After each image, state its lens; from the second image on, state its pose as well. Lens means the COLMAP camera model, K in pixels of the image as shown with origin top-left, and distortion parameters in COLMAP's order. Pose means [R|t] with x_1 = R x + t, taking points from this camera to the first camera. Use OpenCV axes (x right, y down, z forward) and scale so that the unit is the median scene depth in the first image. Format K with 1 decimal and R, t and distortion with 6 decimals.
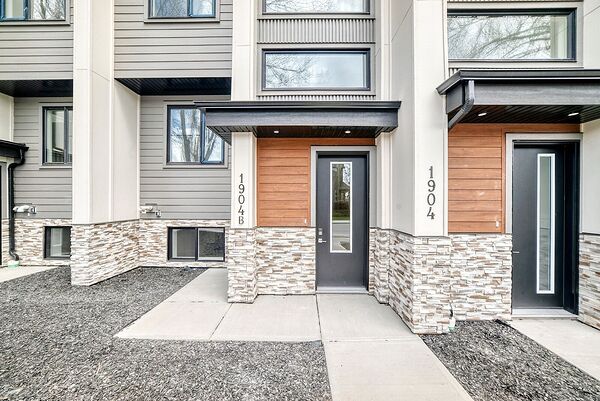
lens RADIAL K [[209.0, 0, 300.0], [0, 209.0, 200.5], [0, 0, 1]] dist [-0.015256, 0.000083]
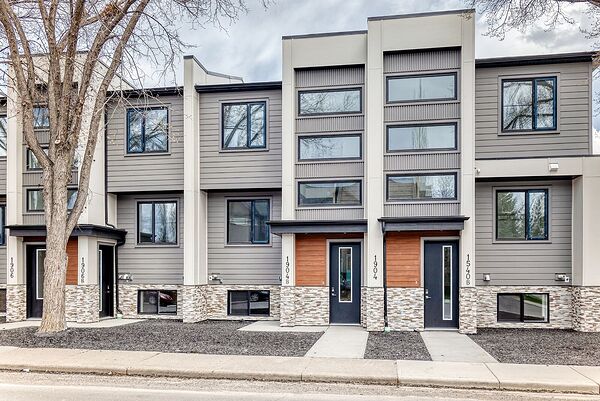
lens RADIAL K [[536.6, 0, 297.5], [0, 536.6, 269.7], [0, 0, 1]] dist [0.005893, 0.000795]
pose [[0.988001, -0.001457, -0.154440, 0.494358], [0.001630, 0.999998, 0.000991, -0.013000], [0.154438, -0.001231, 0.988002, -3.367201]]
